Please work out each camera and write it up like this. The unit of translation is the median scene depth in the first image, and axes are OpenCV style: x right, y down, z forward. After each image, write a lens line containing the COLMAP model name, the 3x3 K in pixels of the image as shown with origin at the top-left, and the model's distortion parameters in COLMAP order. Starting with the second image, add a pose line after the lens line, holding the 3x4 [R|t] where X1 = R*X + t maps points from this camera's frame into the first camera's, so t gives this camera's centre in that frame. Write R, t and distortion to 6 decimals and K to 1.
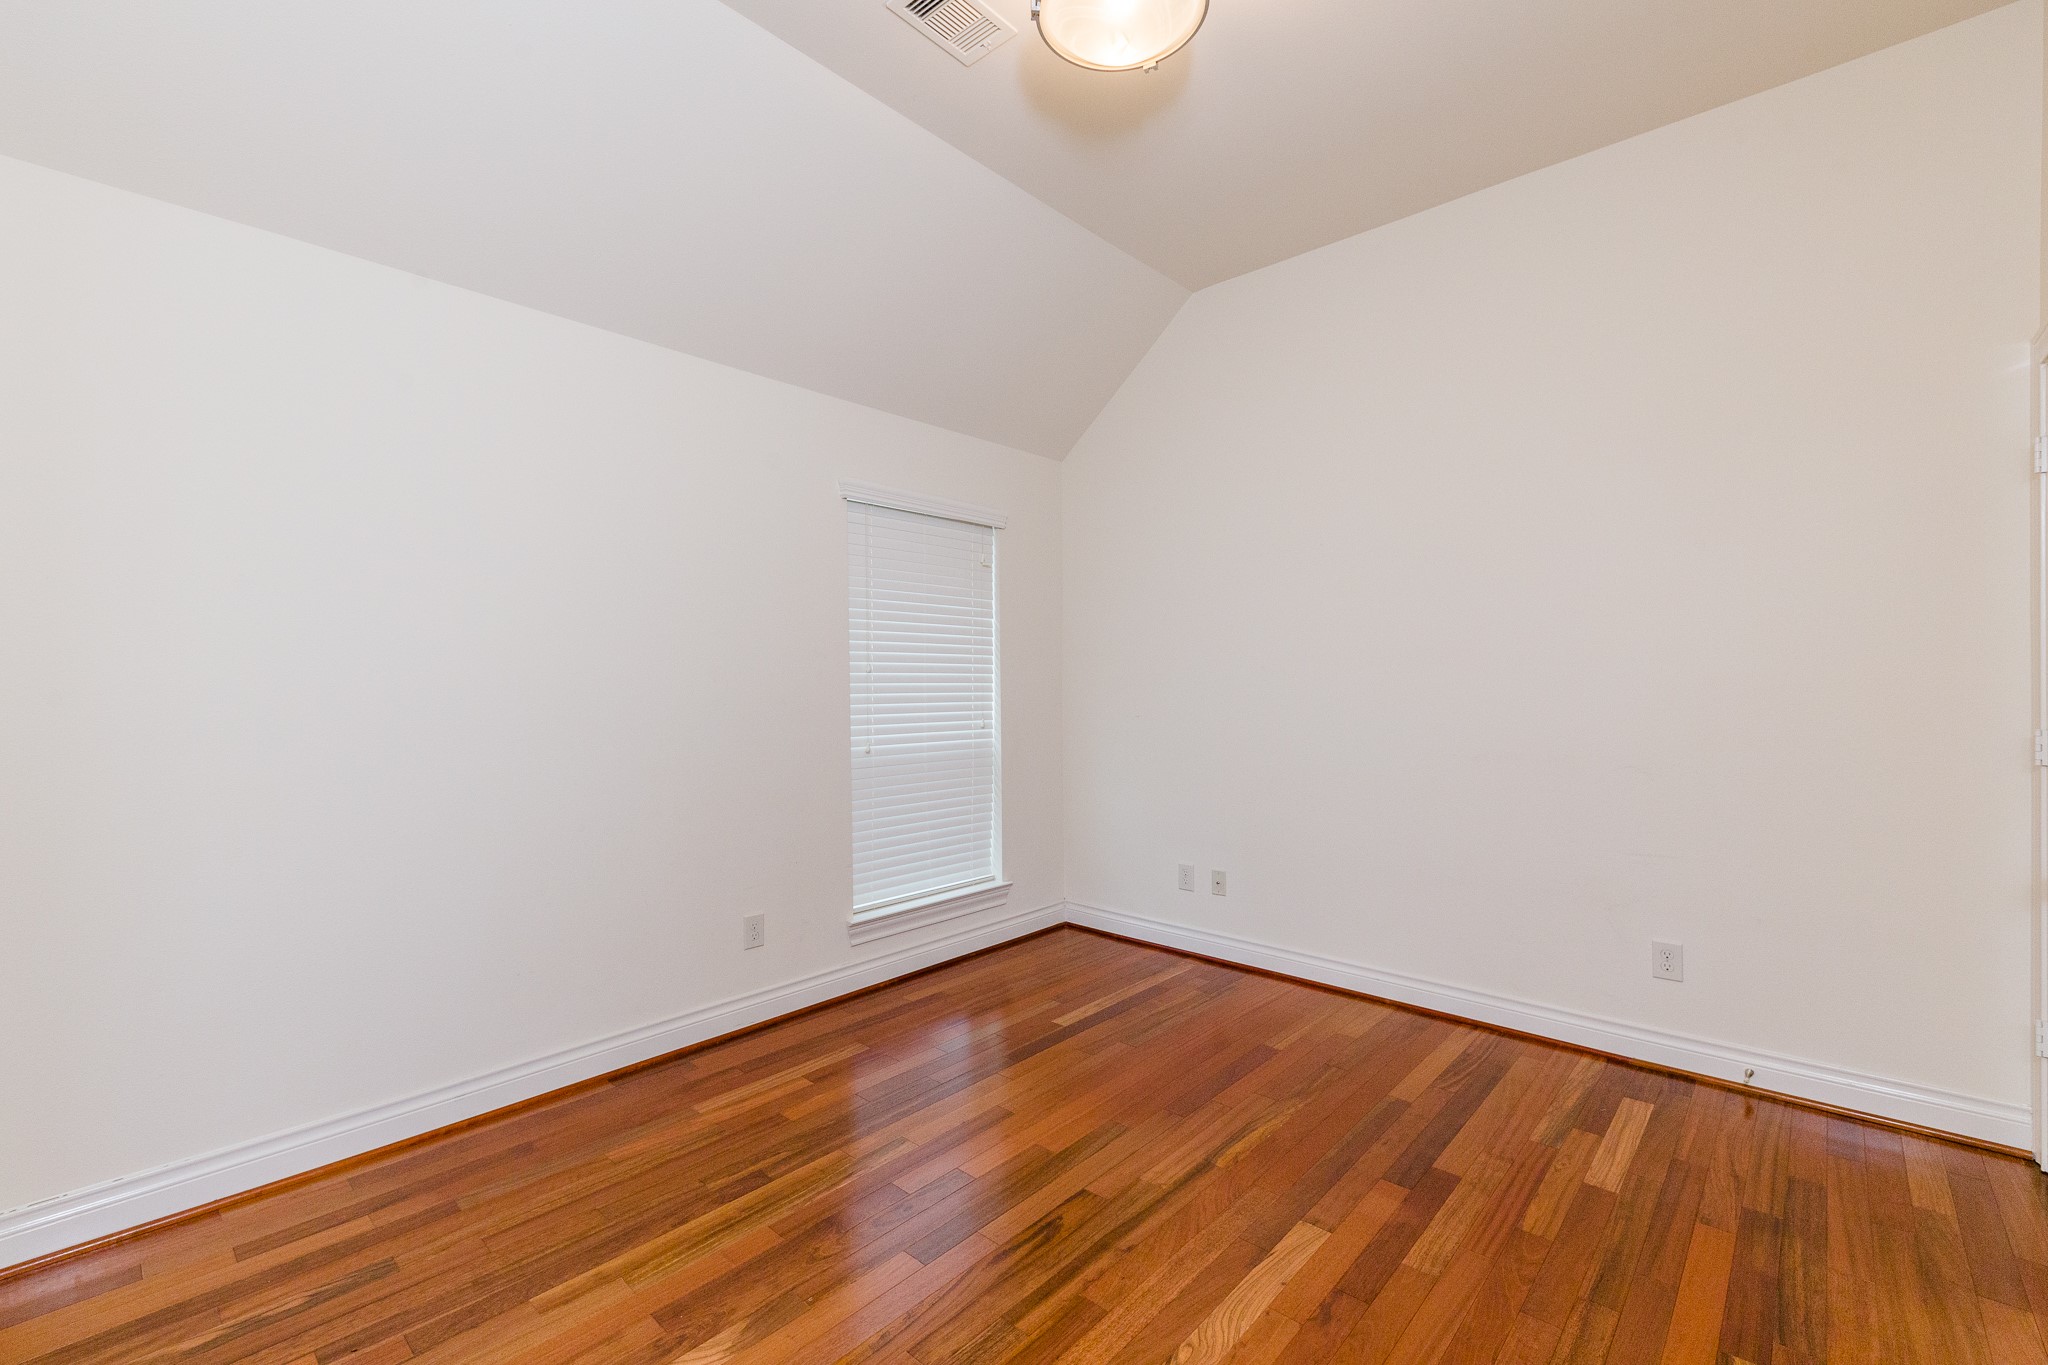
lens RADIAL K [[888.2, 0, 1023.5], [0, 888.2, 686.8], [0, 0, 1]] dist [0.003879, -0.000186]
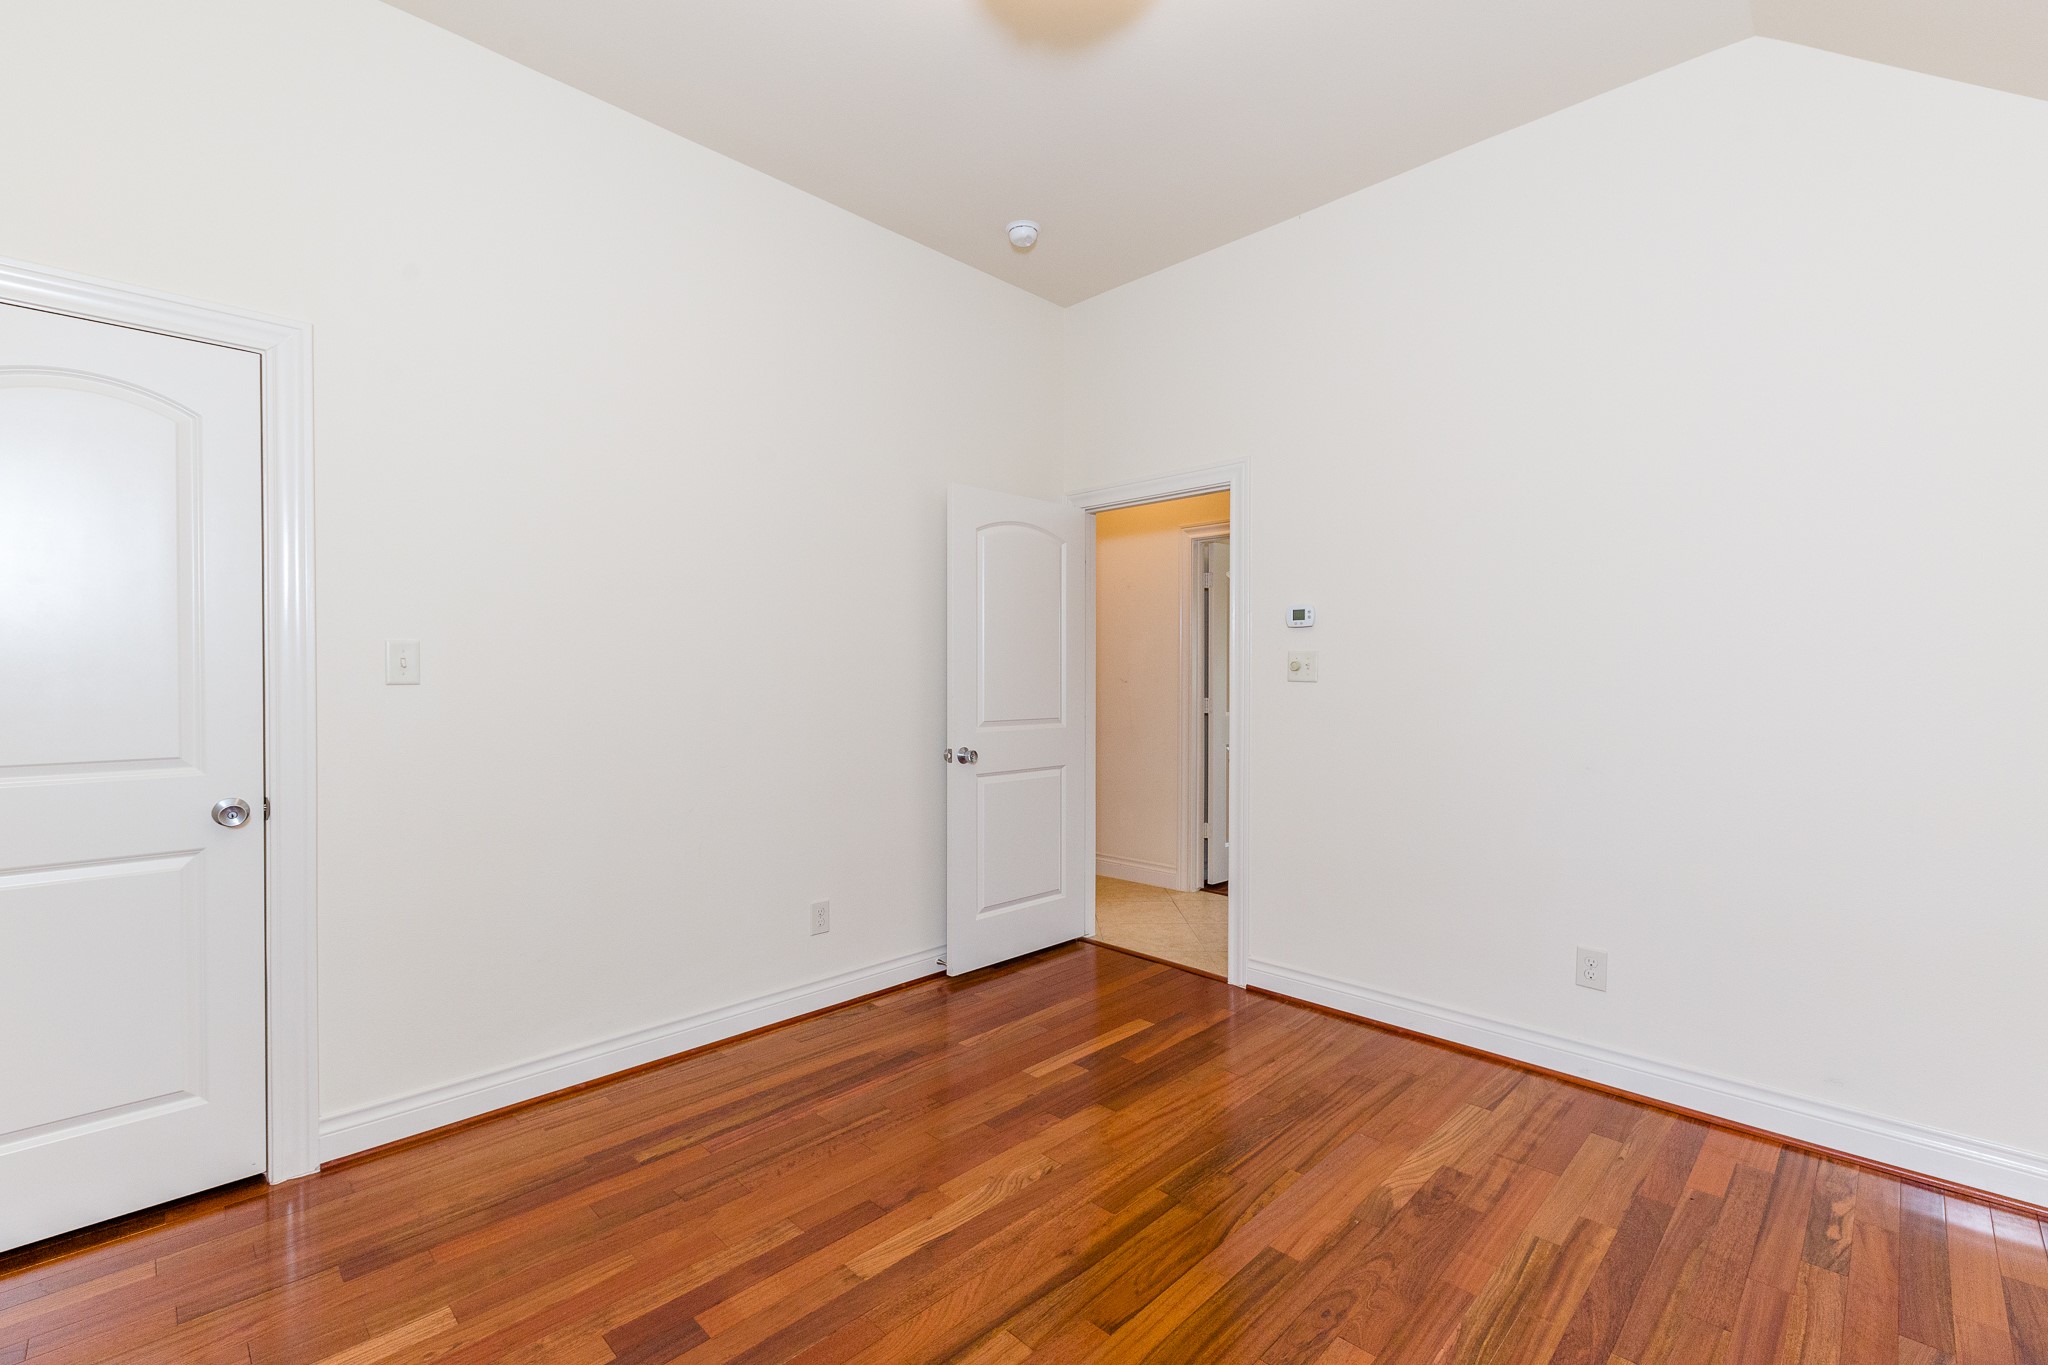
lens RADIAL K [[888.2, 0, 1018.4], [0, 888.2, 699.2], [0, 0, 1]] dist [0.003879, -0.000186]
pose [[-0.999051, 0.006117, 0.043126, 0.120917], [0.006866, 0.999828, 0.017242, 0.006905], [-0.043013, 0.017522, -0.998921, 1.935640]]
